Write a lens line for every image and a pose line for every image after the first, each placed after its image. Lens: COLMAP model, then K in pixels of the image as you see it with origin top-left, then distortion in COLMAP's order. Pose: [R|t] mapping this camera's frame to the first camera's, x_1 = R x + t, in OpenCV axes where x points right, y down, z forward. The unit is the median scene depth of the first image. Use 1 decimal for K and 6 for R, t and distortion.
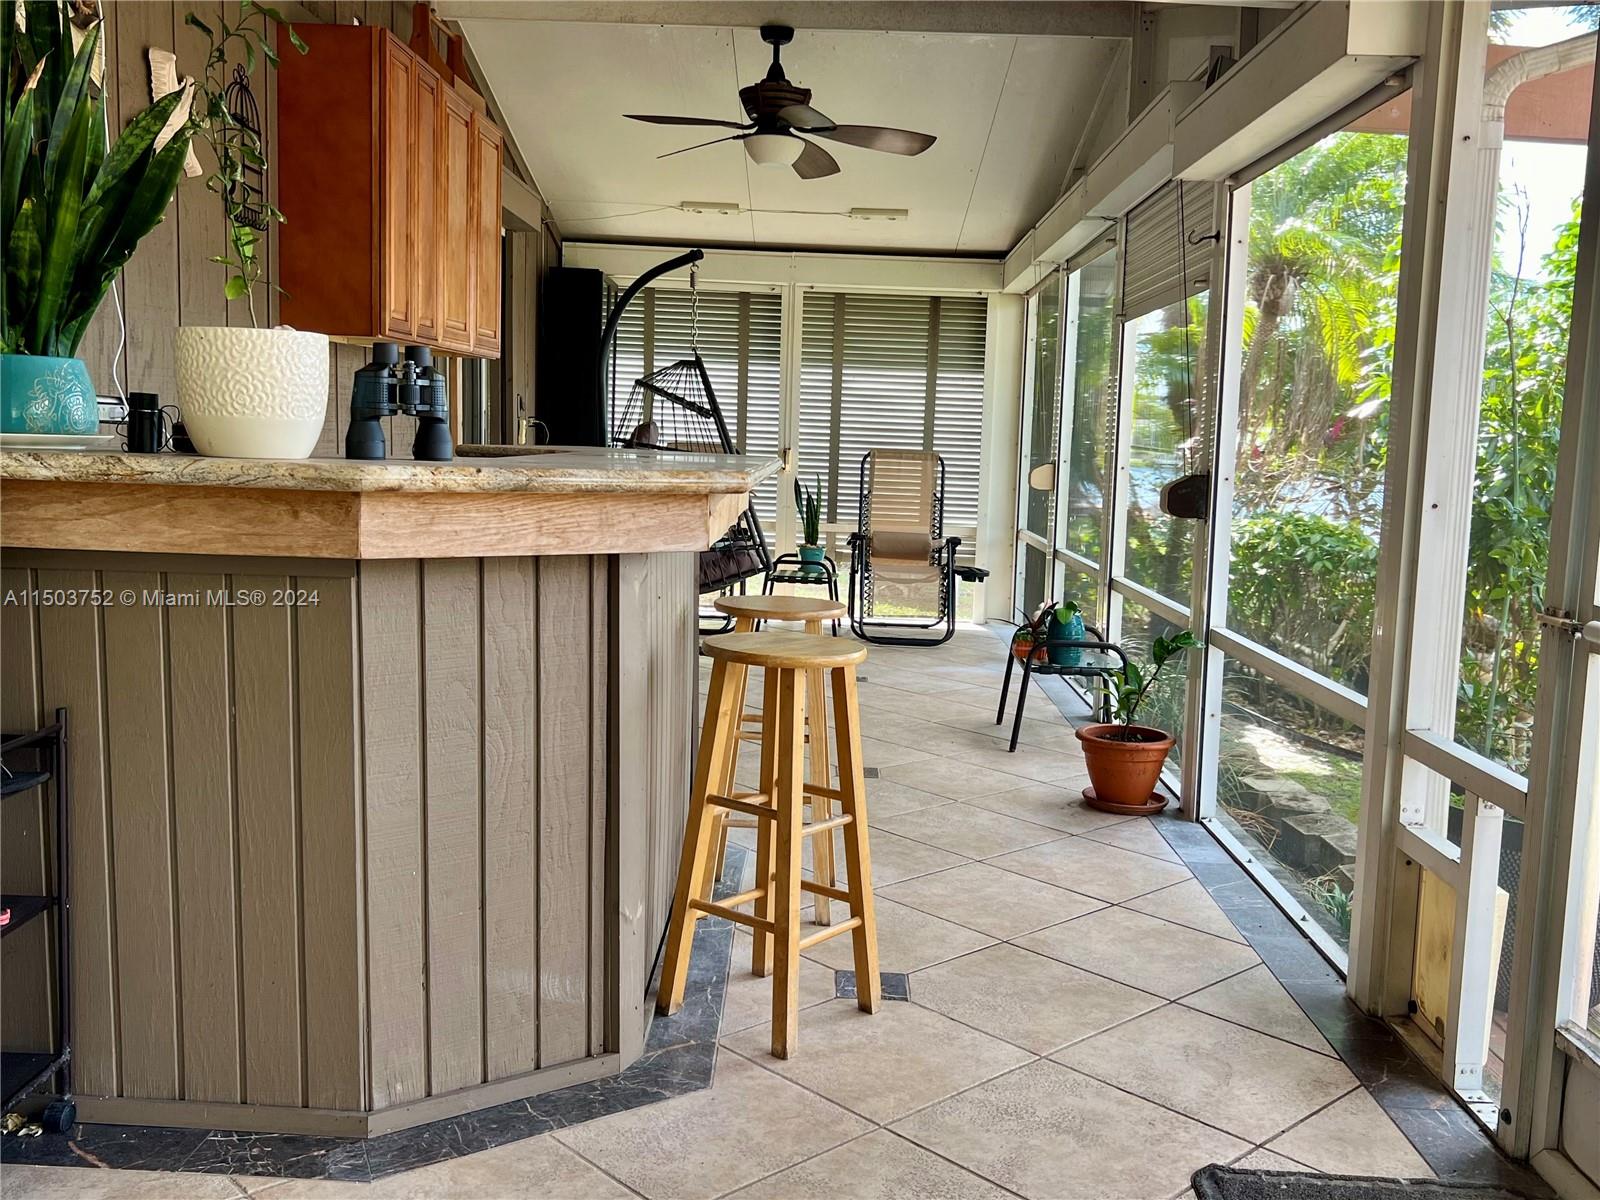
lens RADIAL K [[1437.2, 0, 800.0], [0, 1437.2, 600.0], [0, 0, 1]] dist [0.156767, -0.310980]
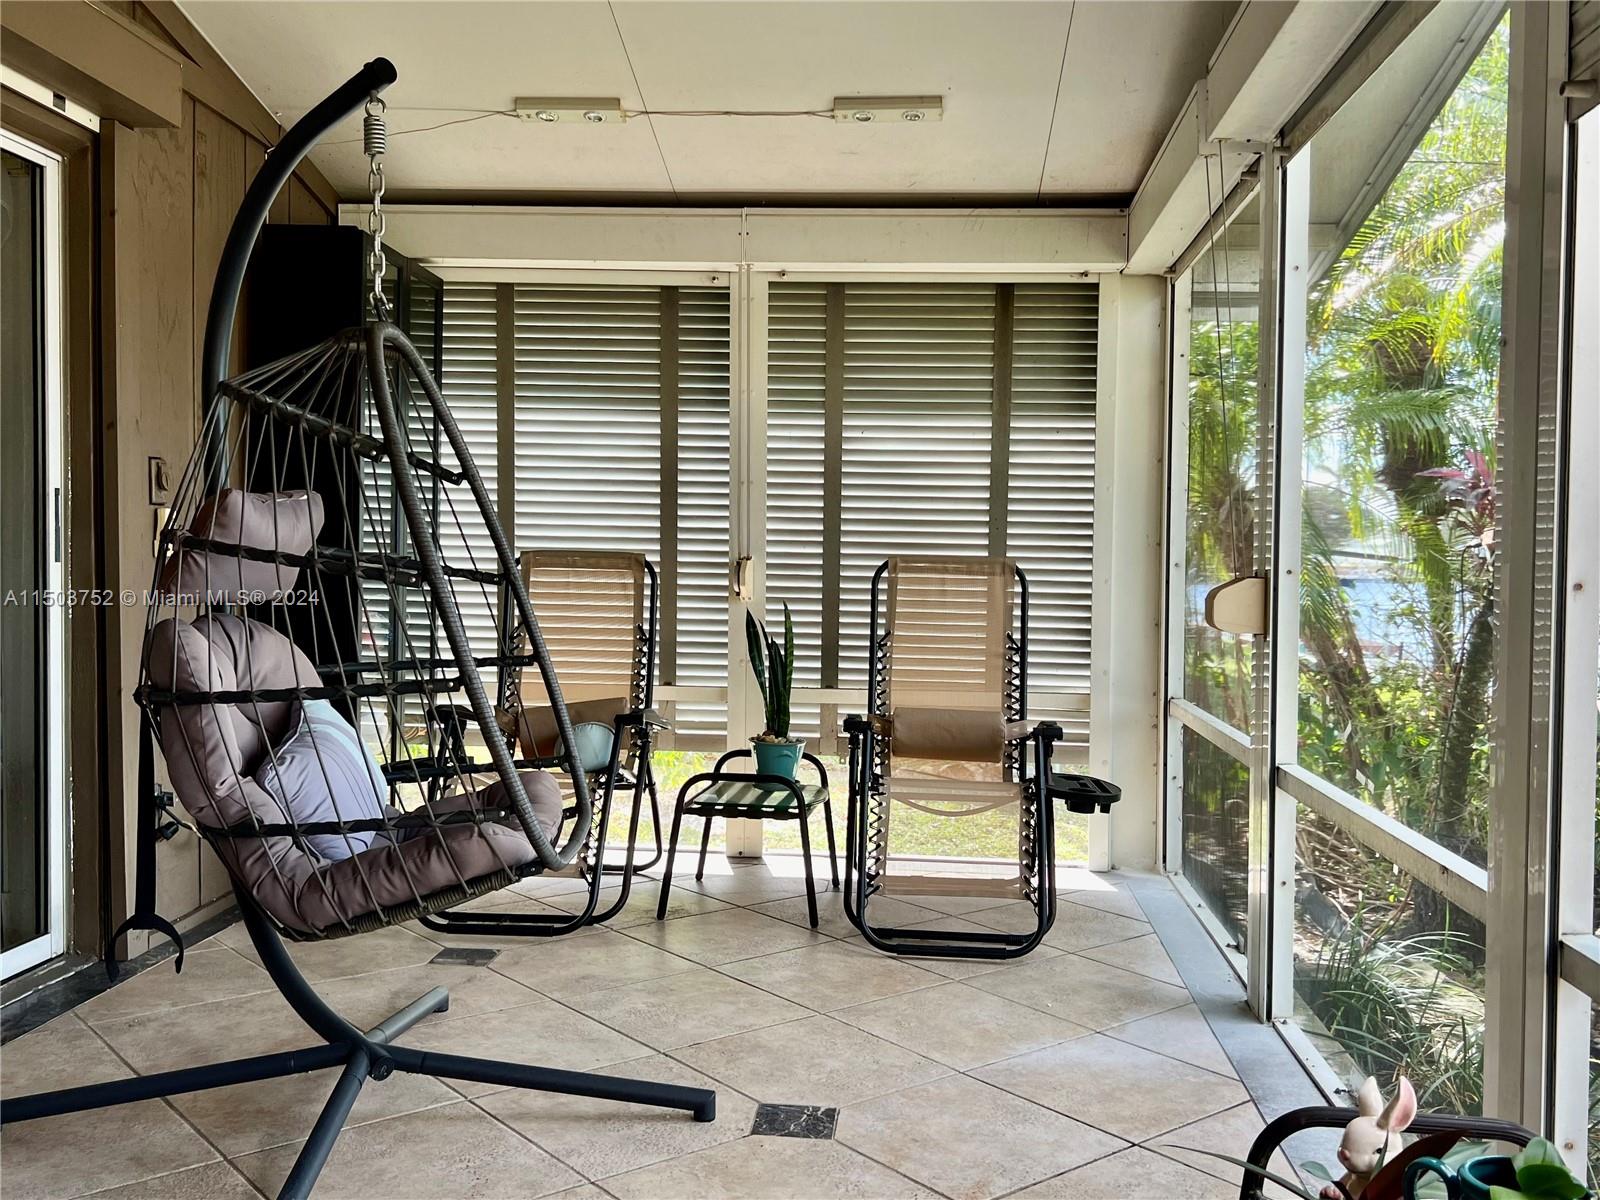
lens RADIAL K [[1437.2, 0, 800.0], [0, 1437.2, 600.0], [0, 0, 1]] dist [0.156767, -0.310980]
pose [[0.997576, -0.016631, -0.067576, 0.051624], [0.010998, 0.996498, -0.082893, -0.043028], [0.068718, 0.081949, 0.994265, 0.456152]]
